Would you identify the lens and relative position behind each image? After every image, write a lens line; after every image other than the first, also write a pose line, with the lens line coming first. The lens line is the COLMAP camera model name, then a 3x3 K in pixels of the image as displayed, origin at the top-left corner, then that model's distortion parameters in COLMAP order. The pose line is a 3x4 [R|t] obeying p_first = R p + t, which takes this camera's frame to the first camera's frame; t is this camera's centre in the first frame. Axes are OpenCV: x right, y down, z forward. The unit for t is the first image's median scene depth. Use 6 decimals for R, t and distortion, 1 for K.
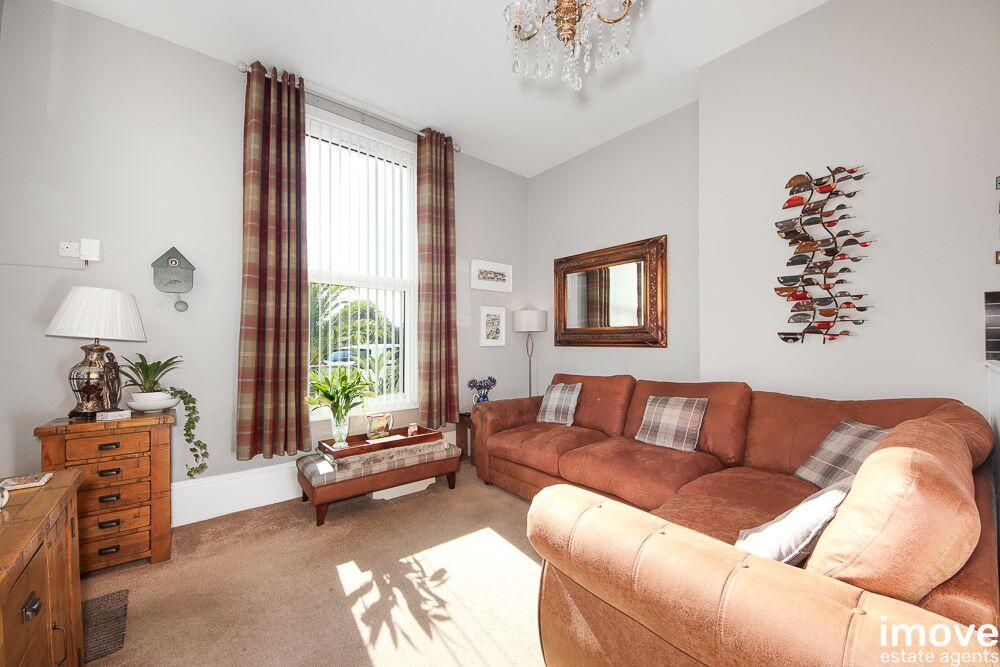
lens RADIAL K [[383.3, 0, 497.3], [0, 383.3, 340.0], [0, 0, 1]] dist [-0.013352, -0.000337]
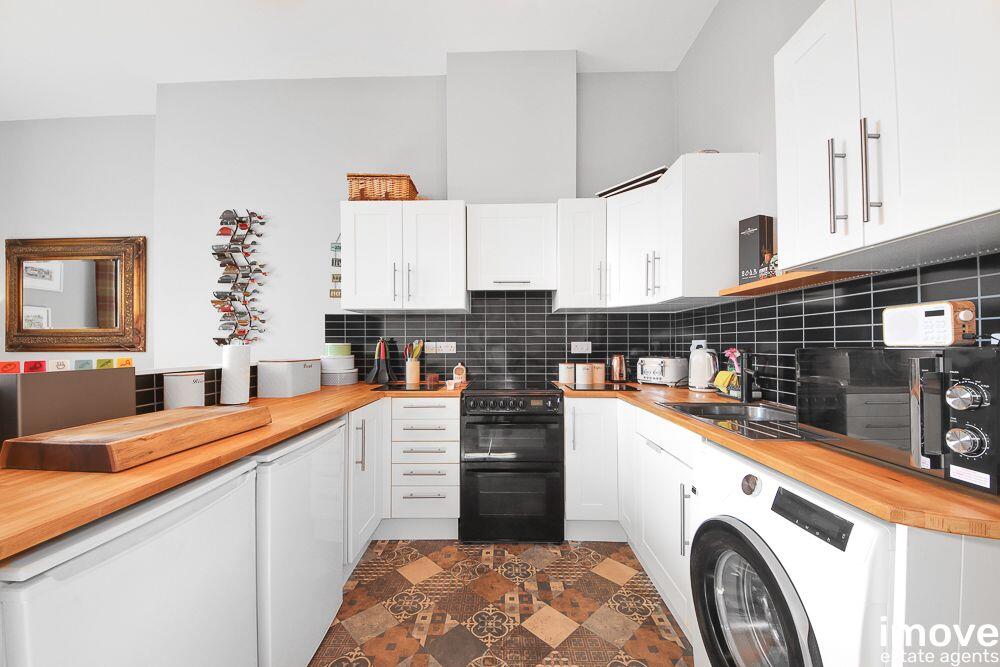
lens RADIAL K [[372.1, 0, 537.2], [0, 372.1, 344.2], [0, 0, 1]] dist [0.001048, -0.007383]
pose [[0.636258, 0.000282, 0.771476, 0.492556], [-0.002938, 0.999994, 0.002057, -0.005667], [-0.771471, -0.003576, 0.636255, -0.527562]]
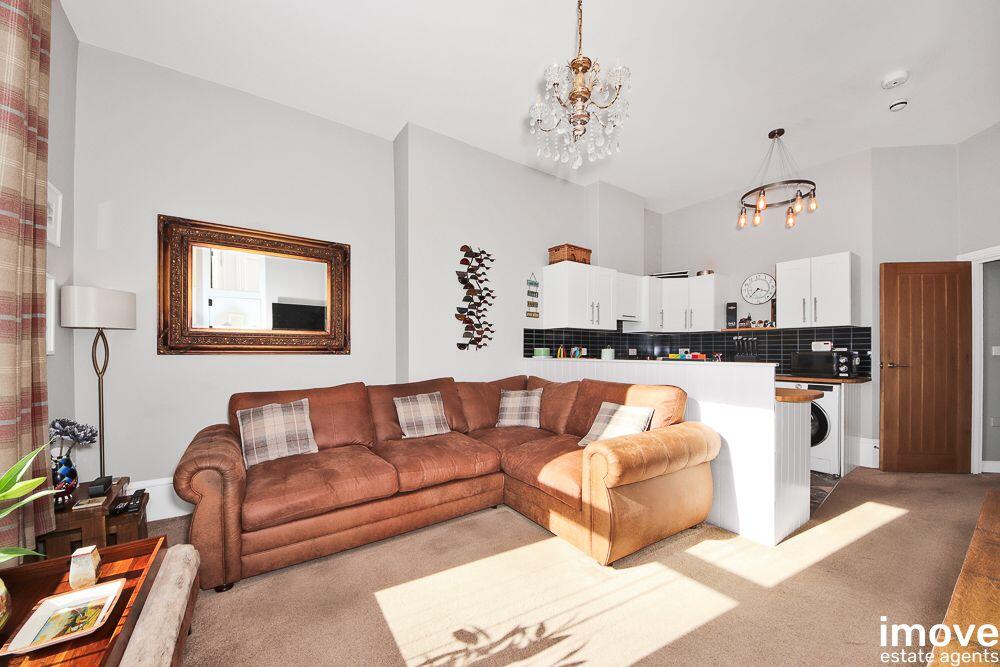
lens RADIAL K [[371.9, 0, 505.9], [0, 371.9, 355.9], [0, 0, 1]] dist [0.000743, -0.000074]
pose [[0.072203, -0.011813, 0.997320, -0.749765], [-0.009306, 0.999878, 0.012517, 0.010363], [-0.997347, -0.010185, 0.072084, 0.700862]]
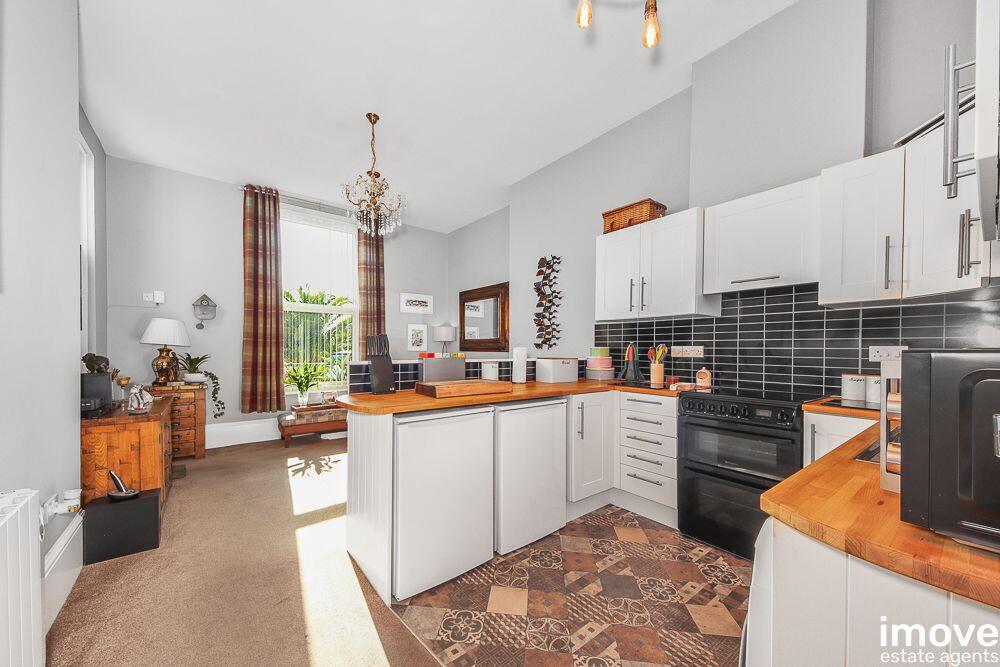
lens RADIAL K [[371.9, 0, 505.9], [0, 371.9, 355.9], [0, 0, 1]] dist [0.000743, -0.000074]
pose [[0.999859, 0.006548, -0.015486, 0.636222], [-0.006166, 0.999677, 0.024645, -0.003921], [0.015643, -0.024546, 0.999576, -0.787644]]
